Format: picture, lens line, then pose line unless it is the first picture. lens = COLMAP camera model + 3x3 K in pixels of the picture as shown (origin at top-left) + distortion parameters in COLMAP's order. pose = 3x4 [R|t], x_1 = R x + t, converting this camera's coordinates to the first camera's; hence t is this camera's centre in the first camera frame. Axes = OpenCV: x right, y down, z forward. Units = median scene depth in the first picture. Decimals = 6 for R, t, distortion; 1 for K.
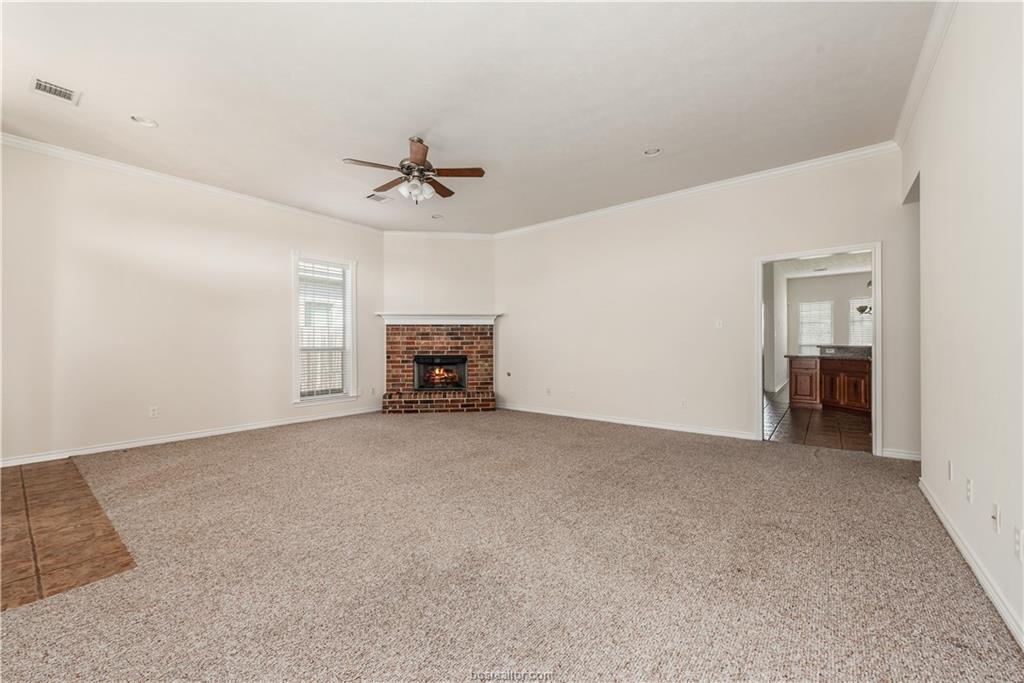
lens RADIAL K [[401.5, 0, 512.7], [0, 401.5, 345.5], [0, 0, 1]] dist [0.007378, -0.000677]
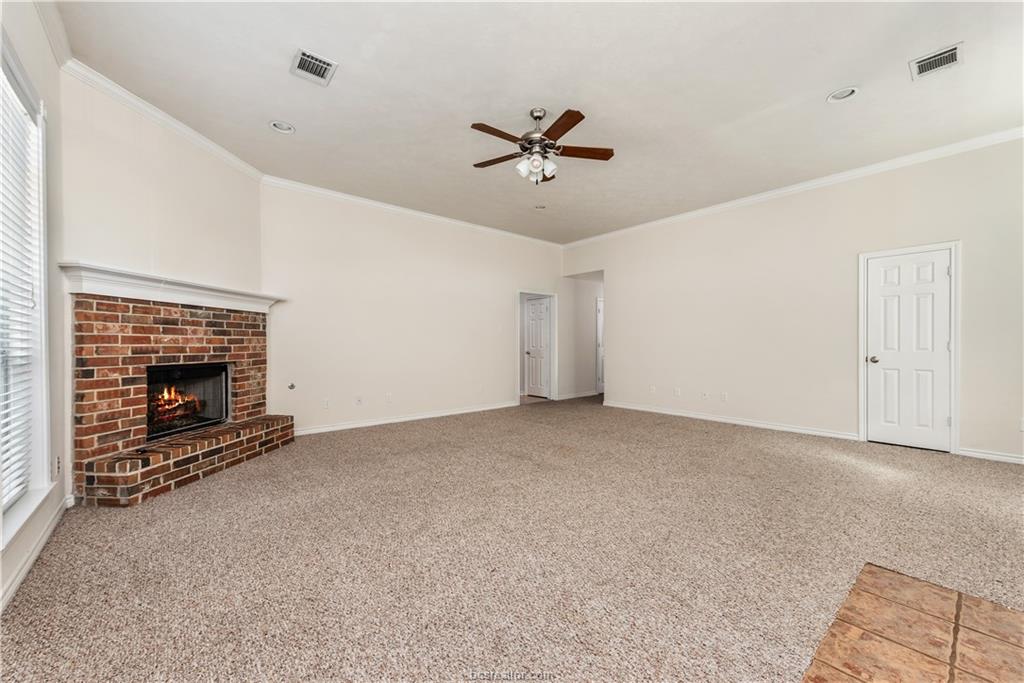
lens RADIAL K [[401.5, 0, 505.2], [0, 401.5, 343.3], [0, 0, 1]] dist [0.007378, -0.000677]
pose [[0.199870, 0.004615, 0.979812, -0.623469], [0.003908, 0.999977, -0.005508, 0.002108], [-0.979815, 0.004930, 0.199847, 0.499111]]
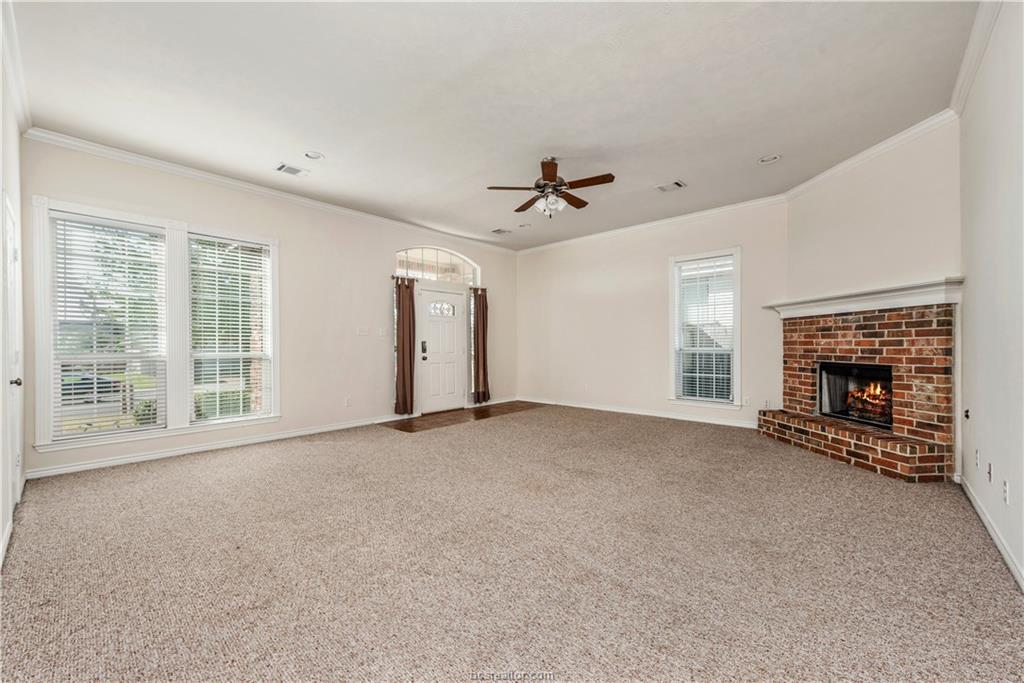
lens RADIAL K [[401.5, 0, 497.9], [0, 401.5, 344.5], [0, 0, 1]] dist [0.007378, -0.000677]
pose [[-0.089883, 0.003173, -0.995947, 0.476055], [0.004930, 0.999984, 0.002741, -0.008158], [0.995940, -0.004663, -0.089897, 0.534402]]
